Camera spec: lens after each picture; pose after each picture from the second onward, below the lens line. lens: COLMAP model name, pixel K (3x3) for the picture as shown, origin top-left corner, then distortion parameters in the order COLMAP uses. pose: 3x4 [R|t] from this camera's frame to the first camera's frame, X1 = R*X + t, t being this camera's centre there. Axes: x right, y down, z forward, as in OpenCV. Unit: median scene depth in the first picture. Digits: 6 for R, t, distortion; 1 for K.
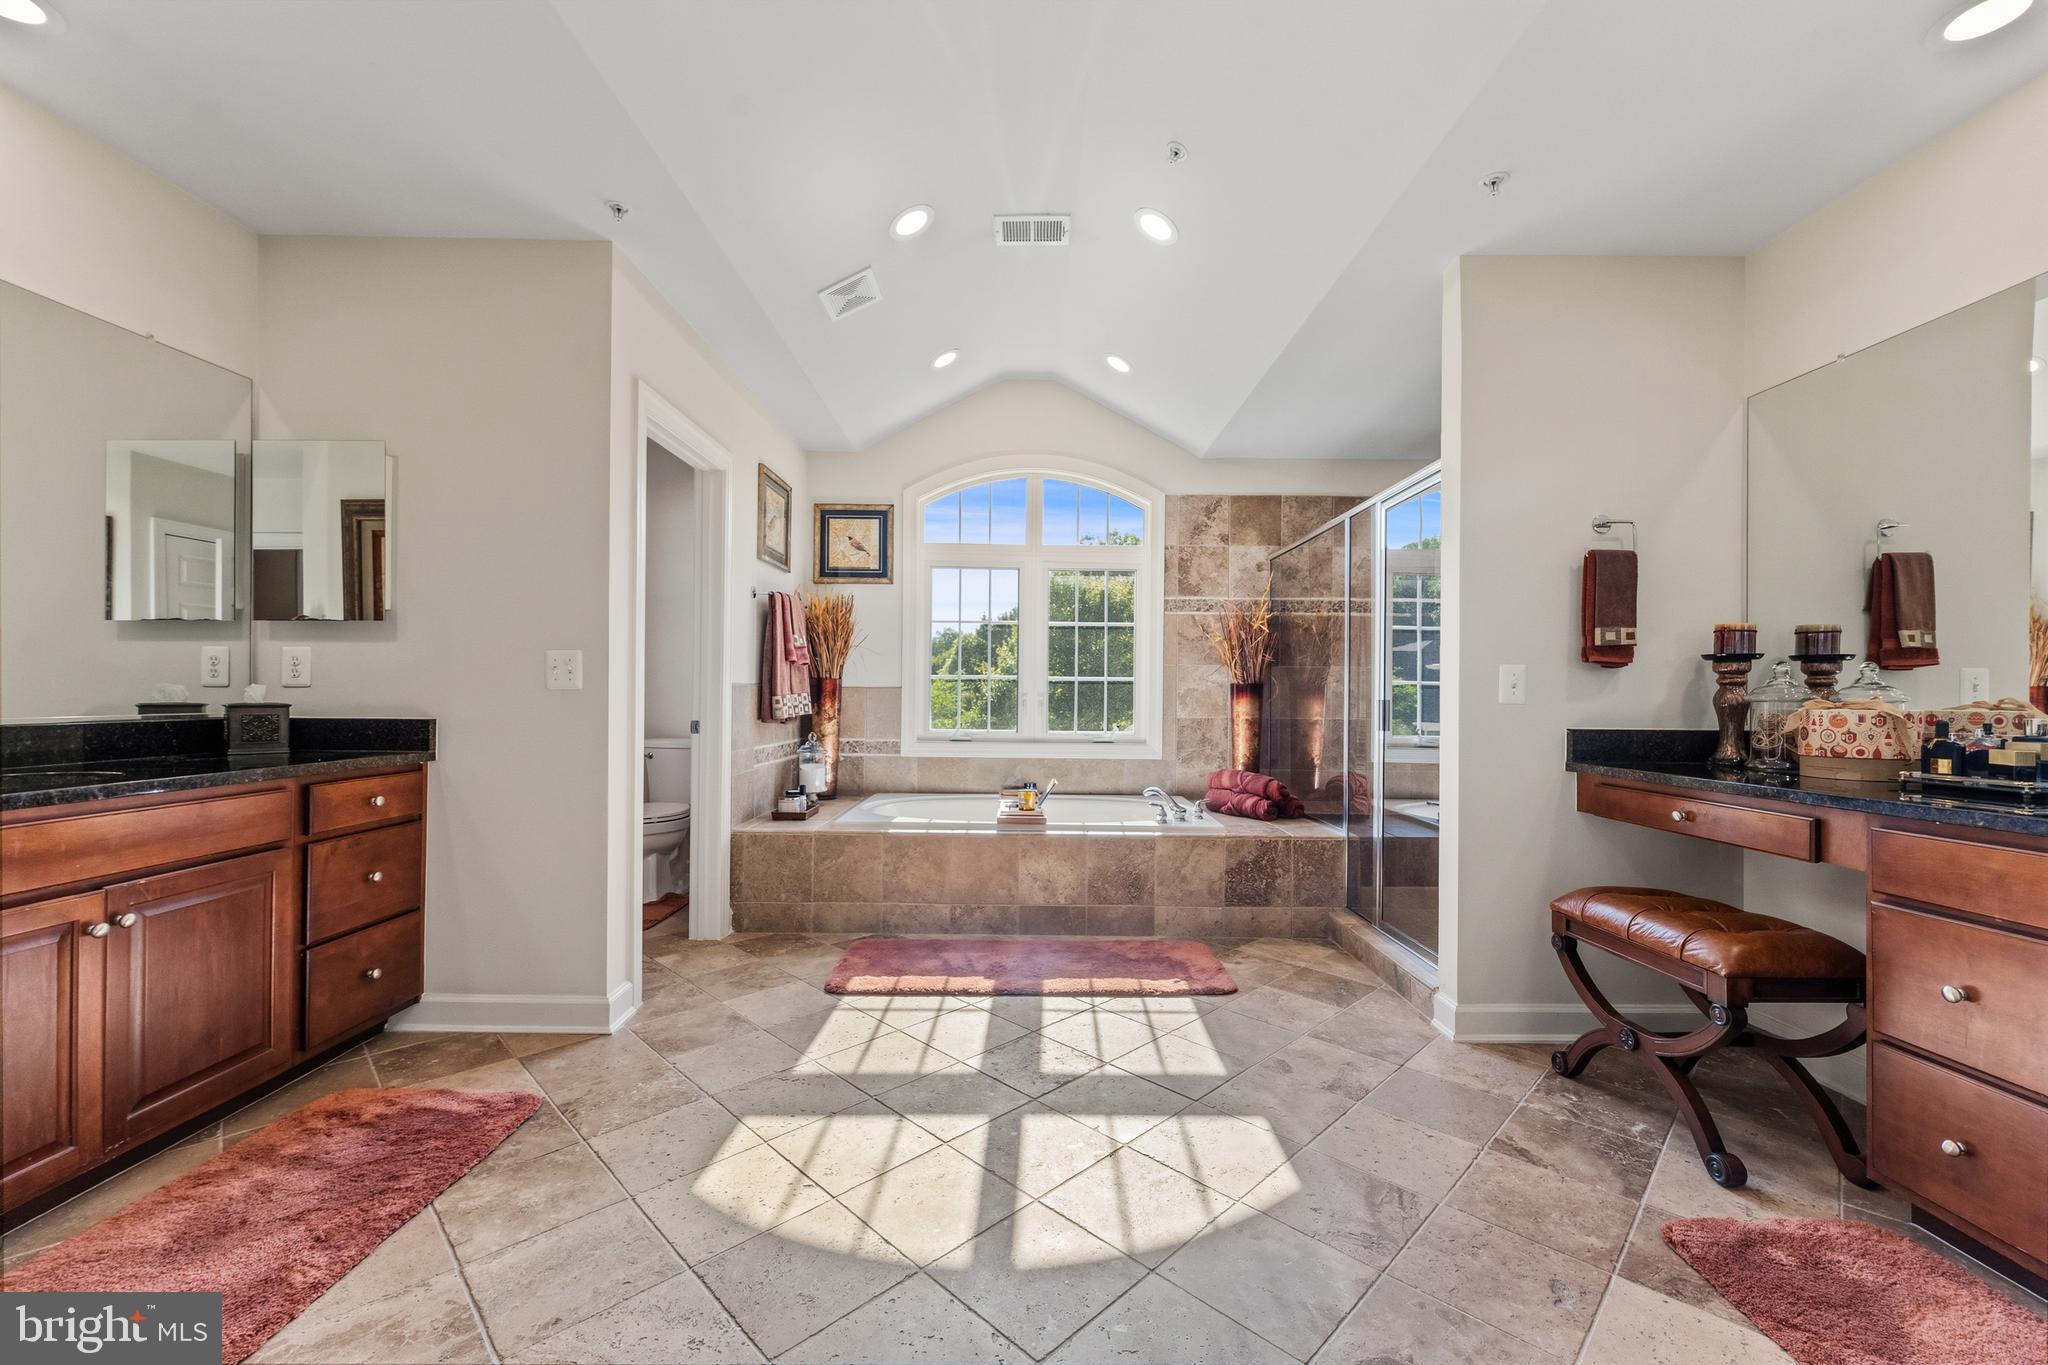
lens RADIAL K [[830.0, 0, 1028.0], [0, 830.0, 711.2], [0, 0, 1]] dist [-0.000265, -0.000050]
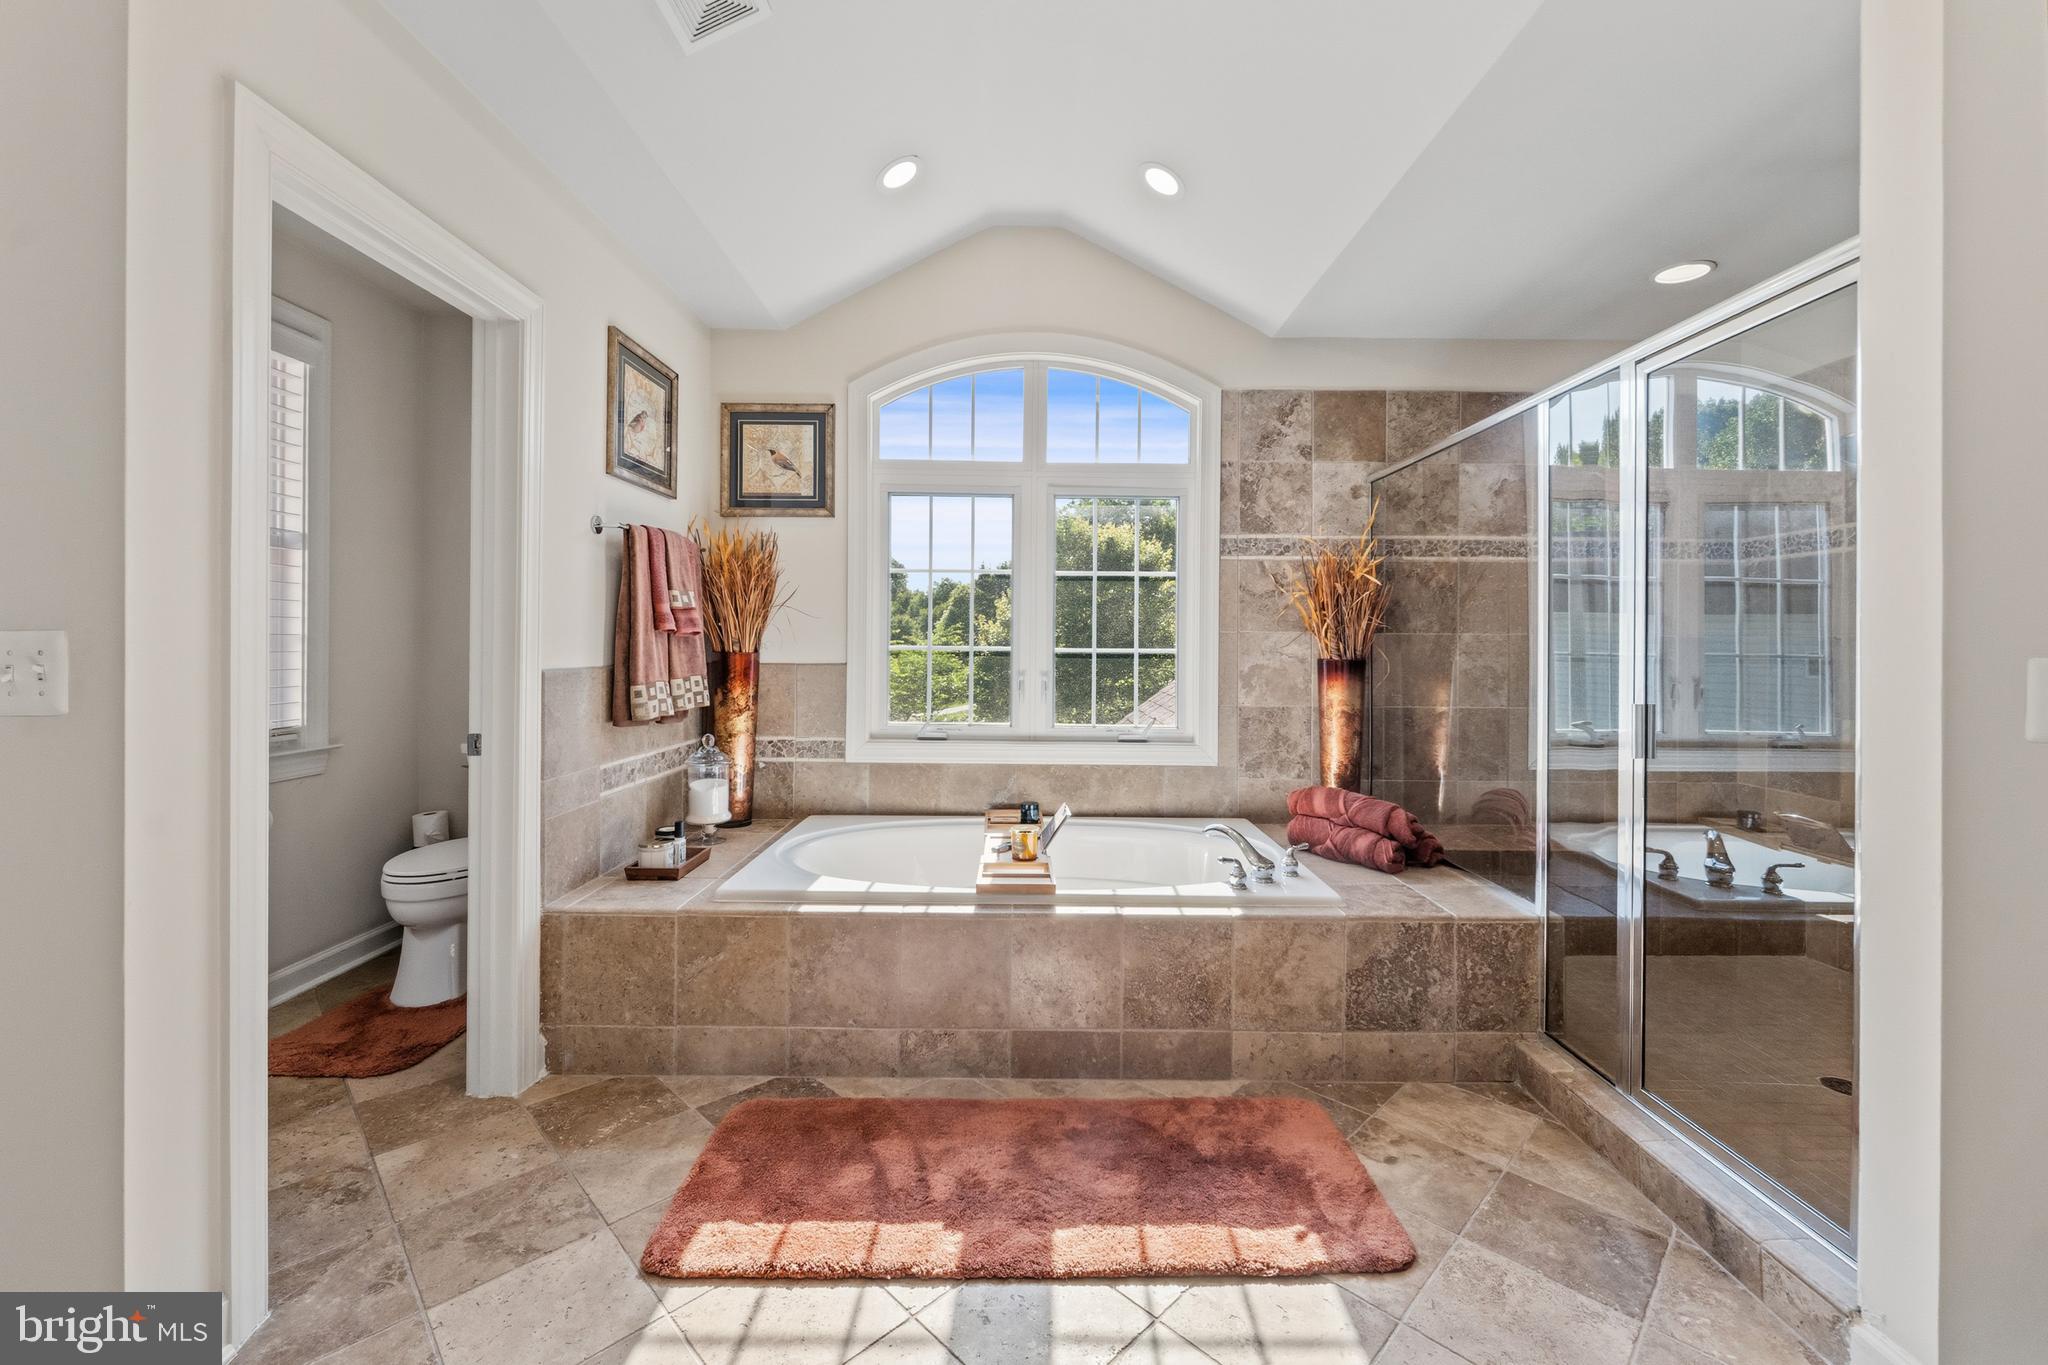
lens RADIAL K [[838.8, 0, 1031.7], [0, 838.8, 647.7], [0, 0, 1]] dist [-0.001690, -0.000271]
pose [[0.999994, -0.001958, 0.002788, 0.002831], [0.002004, 0.999857, -0.016782, -0.035691], [-0.002754, 0.016788, 0.999855, 0.342076]]
